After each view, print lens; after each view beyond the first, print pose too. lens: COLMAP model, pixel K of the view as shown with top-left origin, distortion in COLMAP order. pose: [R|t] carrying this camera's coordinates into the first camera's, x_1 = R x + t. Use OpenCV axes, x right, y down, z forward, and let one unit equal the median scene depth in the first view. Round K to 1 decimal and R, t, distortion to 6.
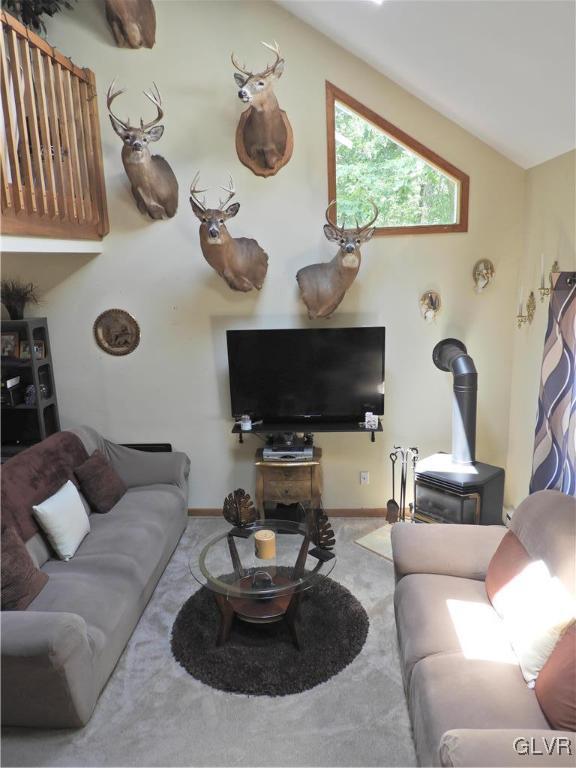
lens RADIAL K [[542.9, 0, 288.0], [0, 542.9, 384.0], [0, 0, 1]] dist [0.003523, -0.006224]
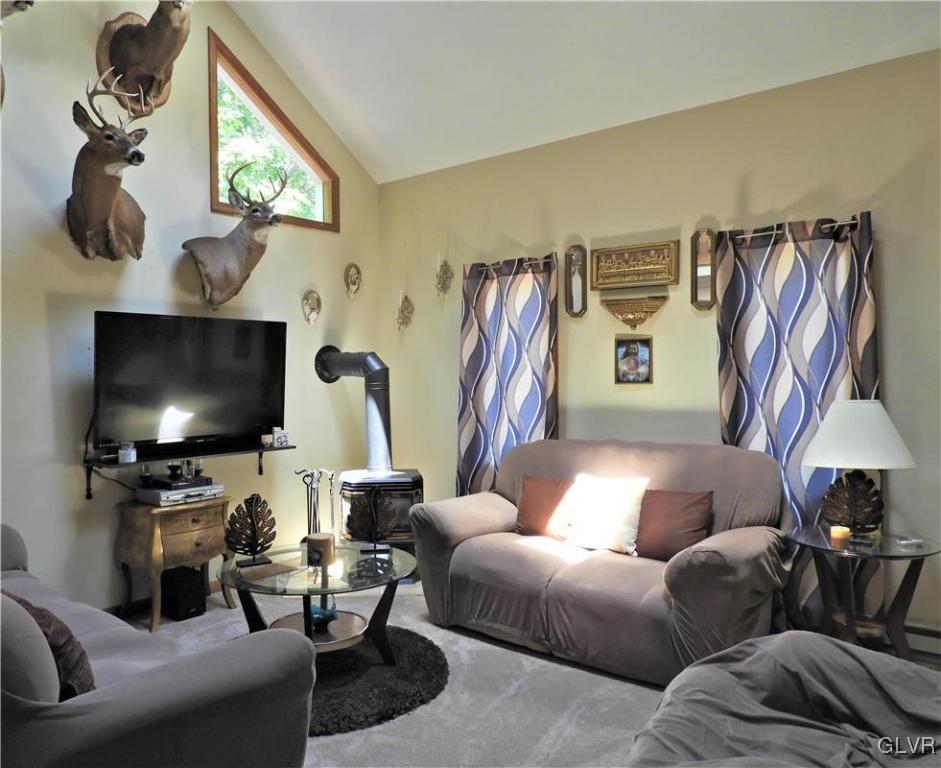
lens RADIAL K [[713.1, 0, 445.6], [0, 713.1, 381.8], [0, 0, 1]] dist [-0.001123, -0.002753]
pose [[0.594048, 0.010914, 0.804355, -0.571856], [0.171987, 0.975064, -0.140249, 0.185007], [-0.785829, 0.221653, 0.577358, 0.193022]]
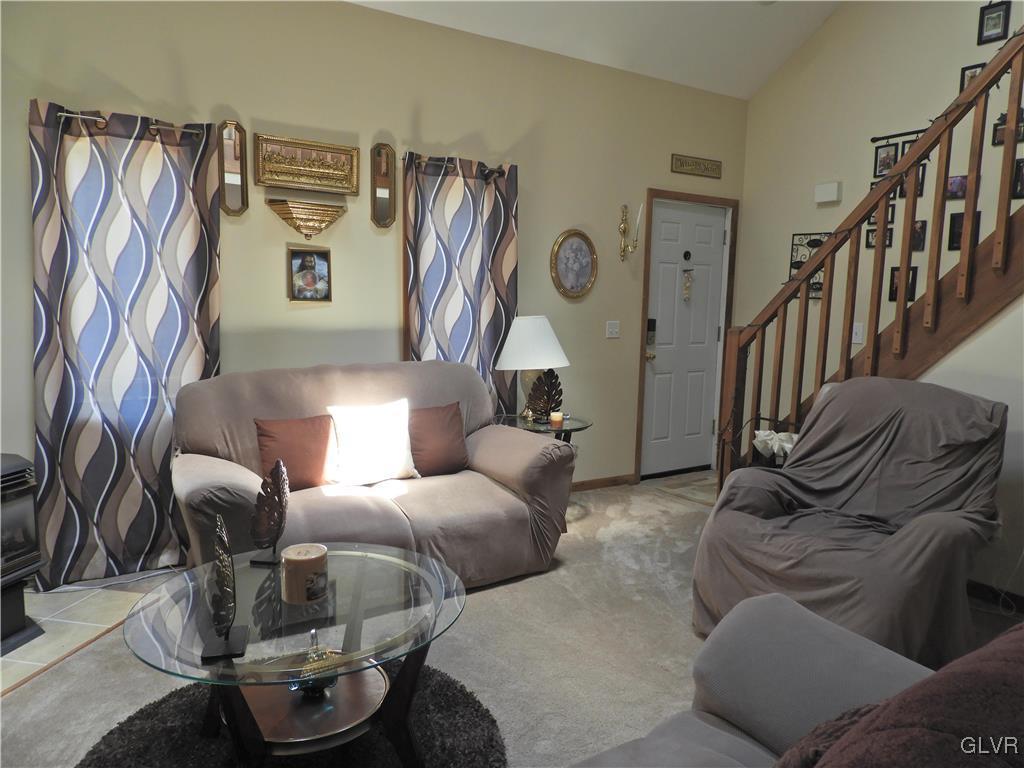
lens RADIAL K [[723.9, 0, 504.7], [0, 723.9, 384.7], [0, 0, 1]] dist [0.003523, -0.006224]
pose [[-0.583487, -0.091492, 0.806953, -0.491618], [0.172511, 0.956994, 0.233242, 0.019097], [-0.793589, 0.275302, -0.542610, 0.908492]]
